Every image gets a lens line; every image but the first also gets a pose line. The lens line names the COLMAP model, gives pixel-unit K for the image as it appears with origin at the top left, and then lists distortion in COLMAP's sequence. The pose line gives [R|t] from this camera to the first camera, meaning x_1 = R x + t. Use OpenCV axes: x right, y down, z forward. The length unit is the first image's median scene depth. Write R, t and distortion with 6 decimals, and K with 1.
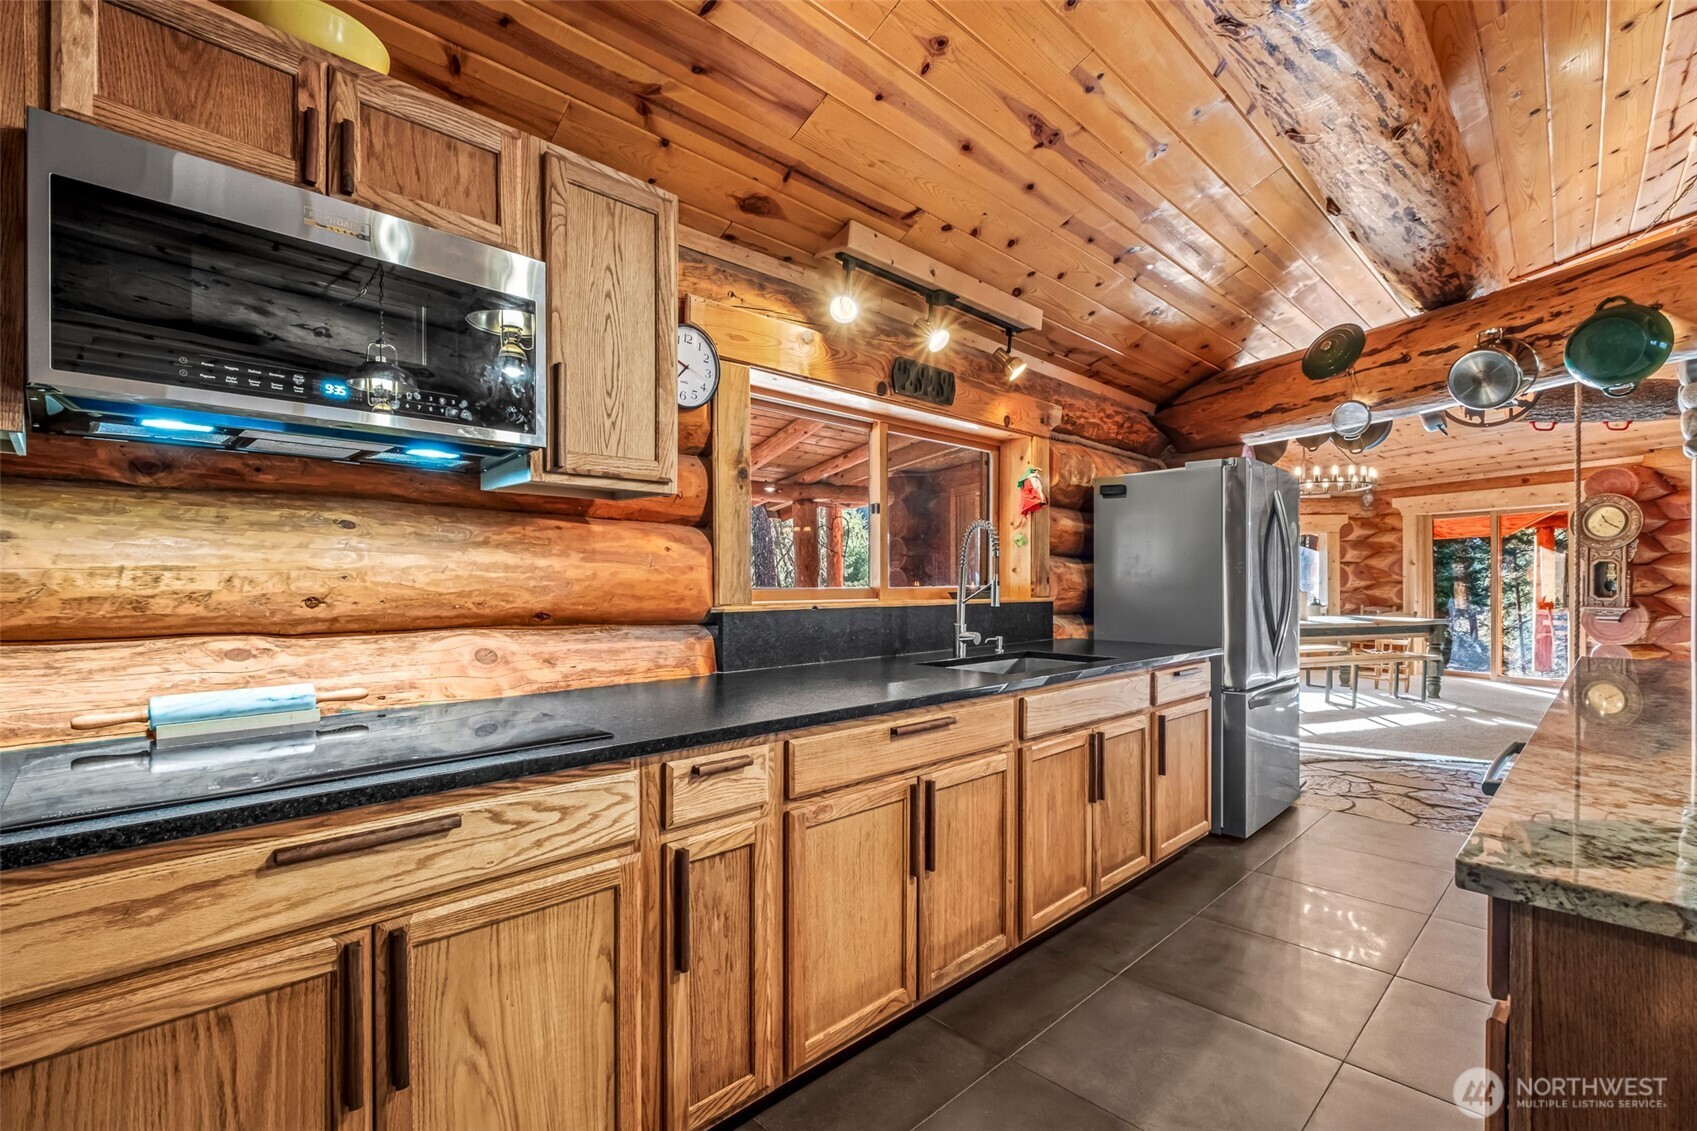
lens RADIAL K [[754.8, 0, 842.4], [0, 754.8, 581.9], [0, 0, 1]] dist [-0.005894, 0.000684]
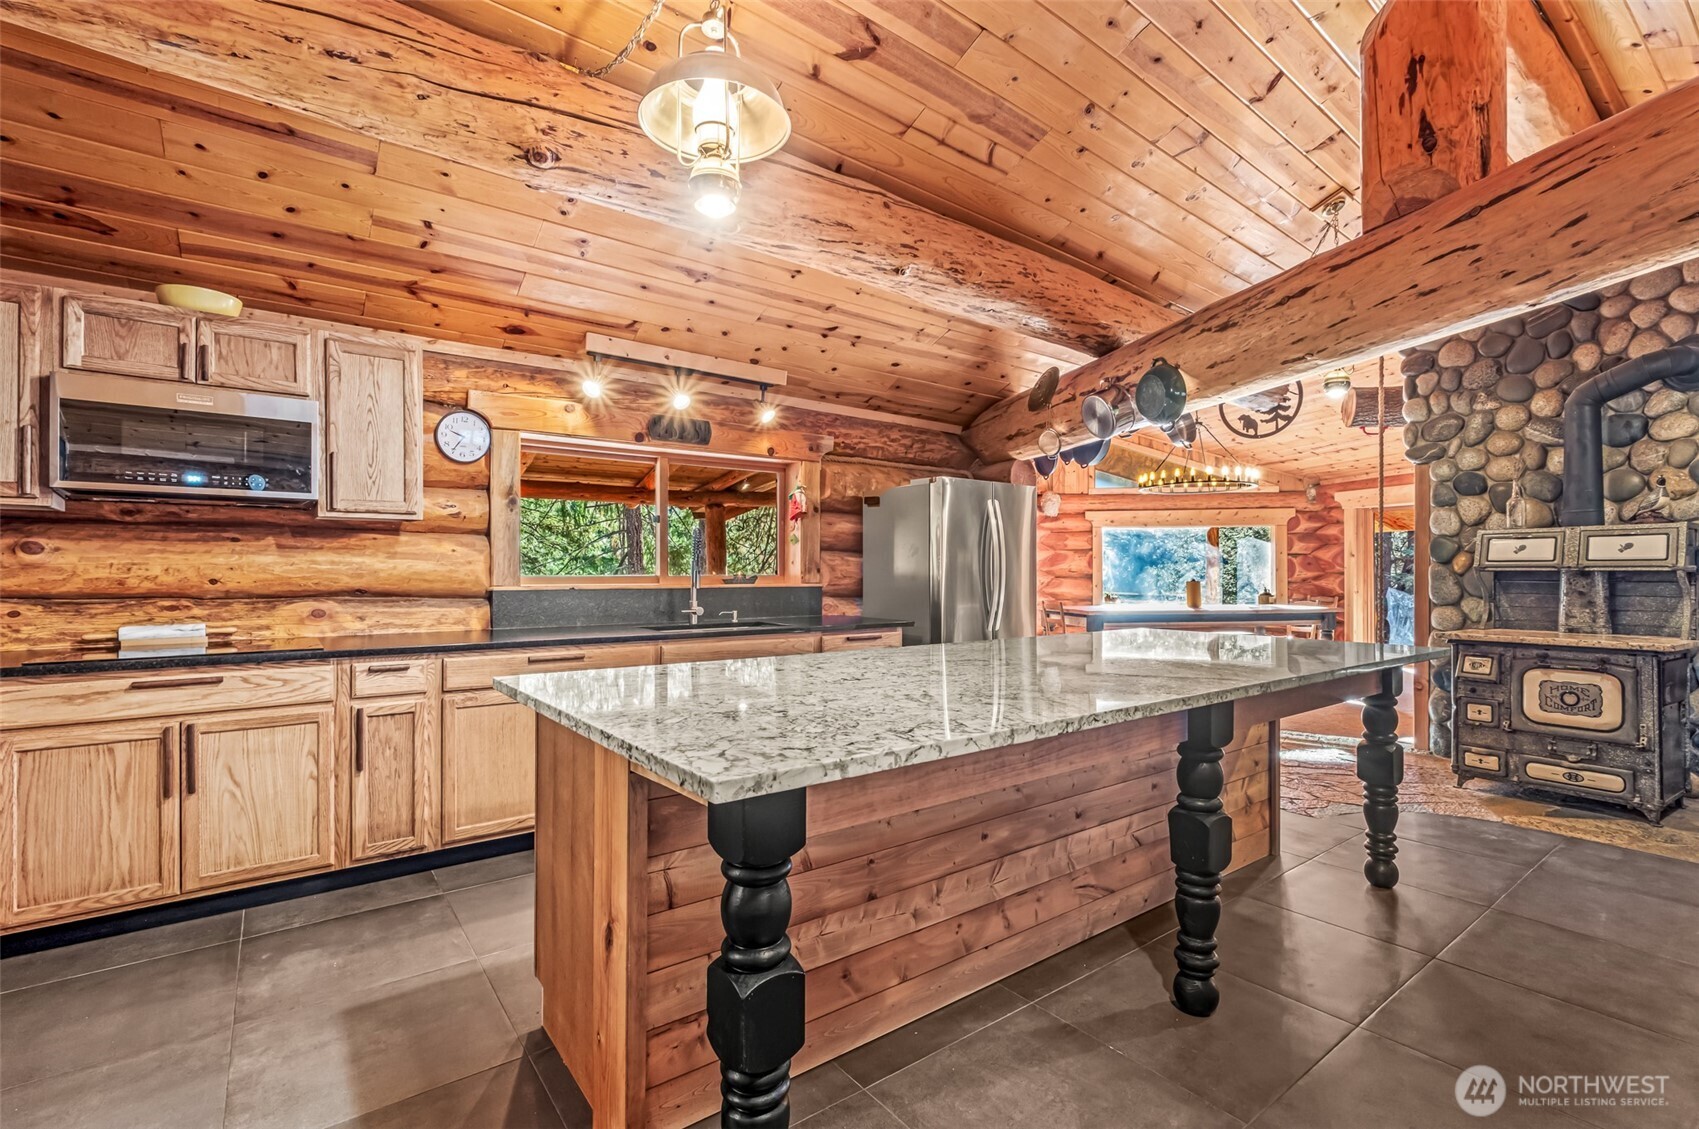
lens RADIAL K [[755.7, 0, 839.5], [0, 755.7, 567.3], [0, 0, 1]] dist [-0.005894, 0.000684]
pose [[0.992119, 0.001148, -0.125296, 0.709137], [-0.001905, 0.999981, -0.005920, -0.000291], [0.125287, 0.006112, 0.992102, -0.438410]]
